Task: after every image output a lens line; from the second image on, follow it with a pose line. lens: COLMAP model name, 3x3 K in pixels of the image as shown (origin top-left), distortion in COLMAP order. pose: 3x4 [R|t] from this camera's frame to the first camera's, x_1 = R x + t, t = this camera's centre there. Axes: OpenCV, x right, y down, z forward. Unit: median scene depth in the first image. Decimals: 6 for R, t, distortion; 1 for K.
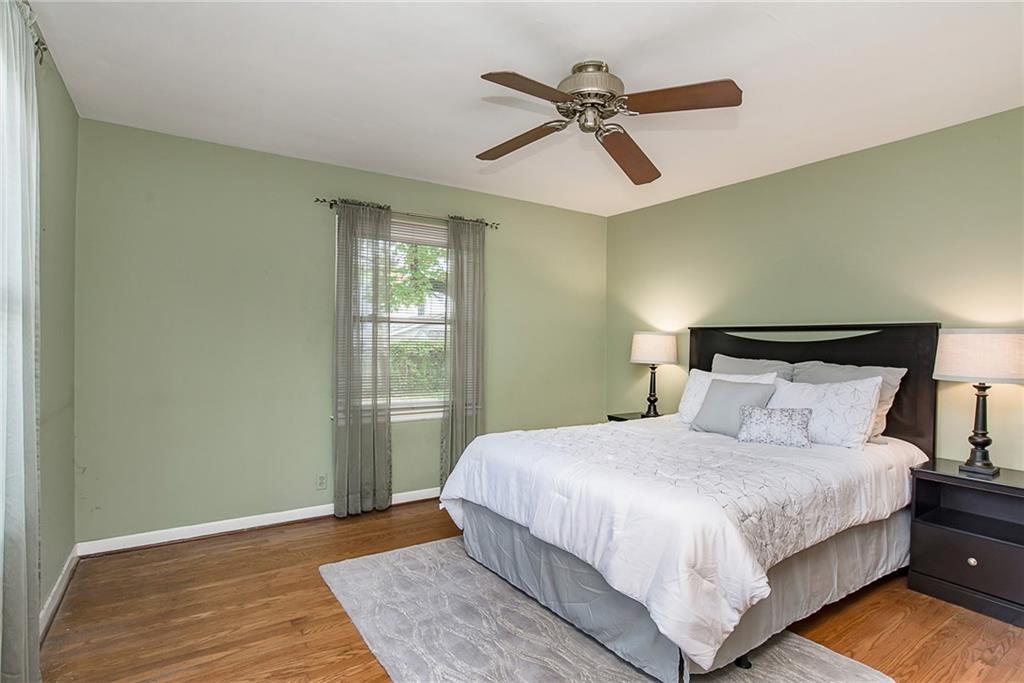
lens RADIAL K [[523.9, 0, 512.0], [0, 523.9, 347.7], [0, 0, 1]] dist [-0.050625, 0.019739]
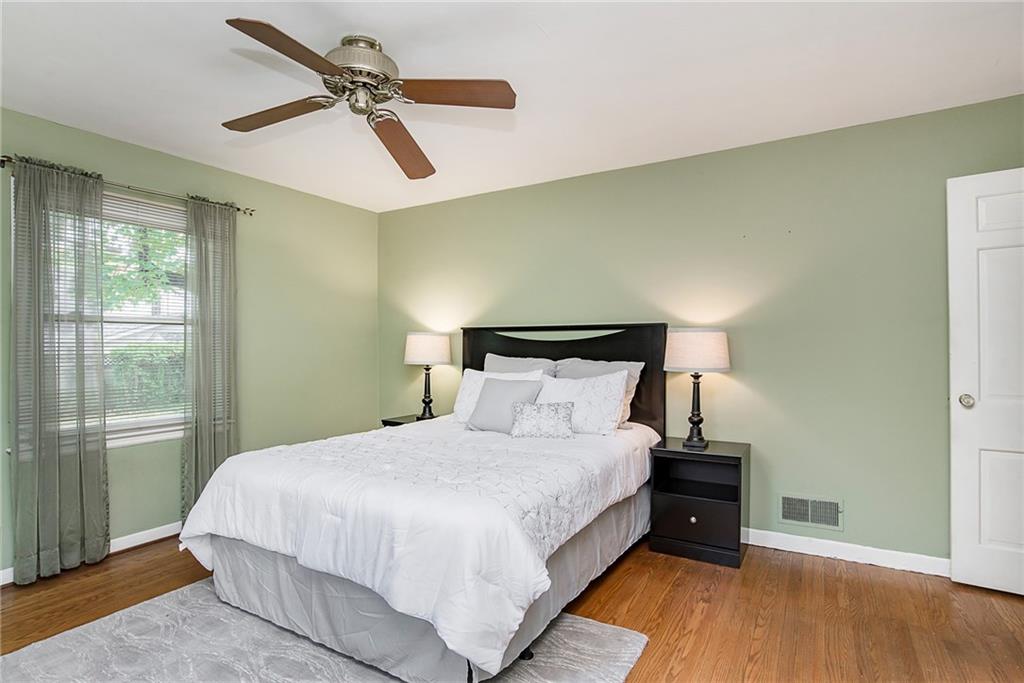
lens RADIAL K [[523.9, 0, 515.0], [0, 523.9, 344.0], [0, 0, 1]] dist [-0.050625, 0.019739]
pose [[0.906115, -0.014459, 0.422784, 0.003692], [0.018408, 0.999817, -0.005259, -0.000590], [-0.422631, 0.012548, 0.906215, 0.051327]]
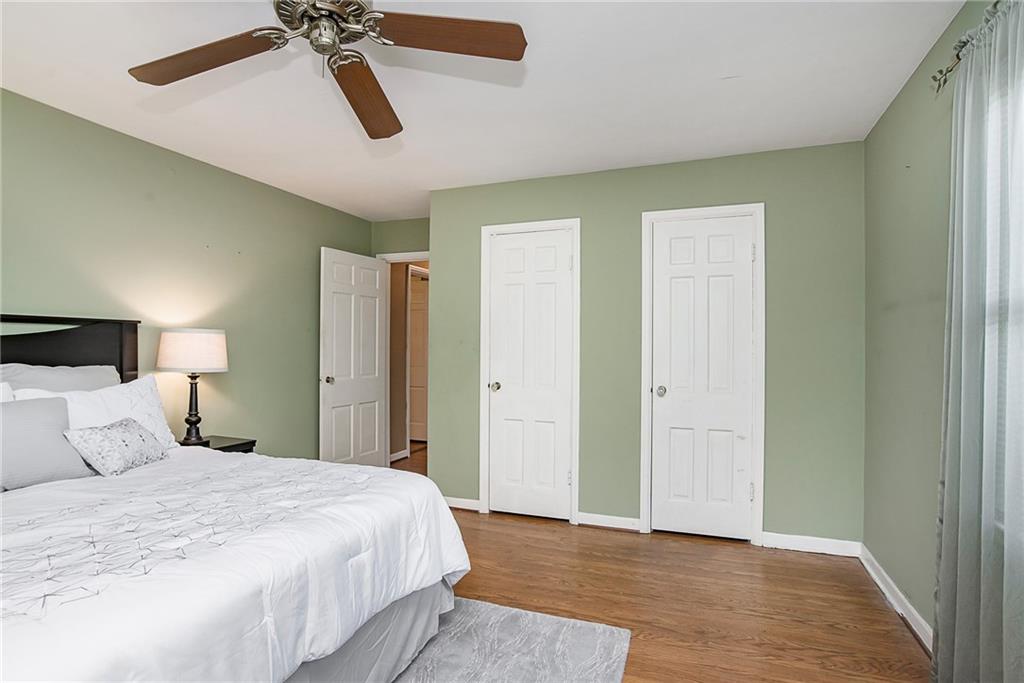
lens RADIAL K [[523.9, 0, 511.2], [0, 523.9, 349.7], [0, 0, 1]] dist [-0.050625, 0.019739]
pose [[-0.593395, -0.007308, 0.804878, -0.530126], [0.005366, 0.999901, 0.013035, 0.000903], [-0.804893, 0.012054, -0.593297, 1.105532]]
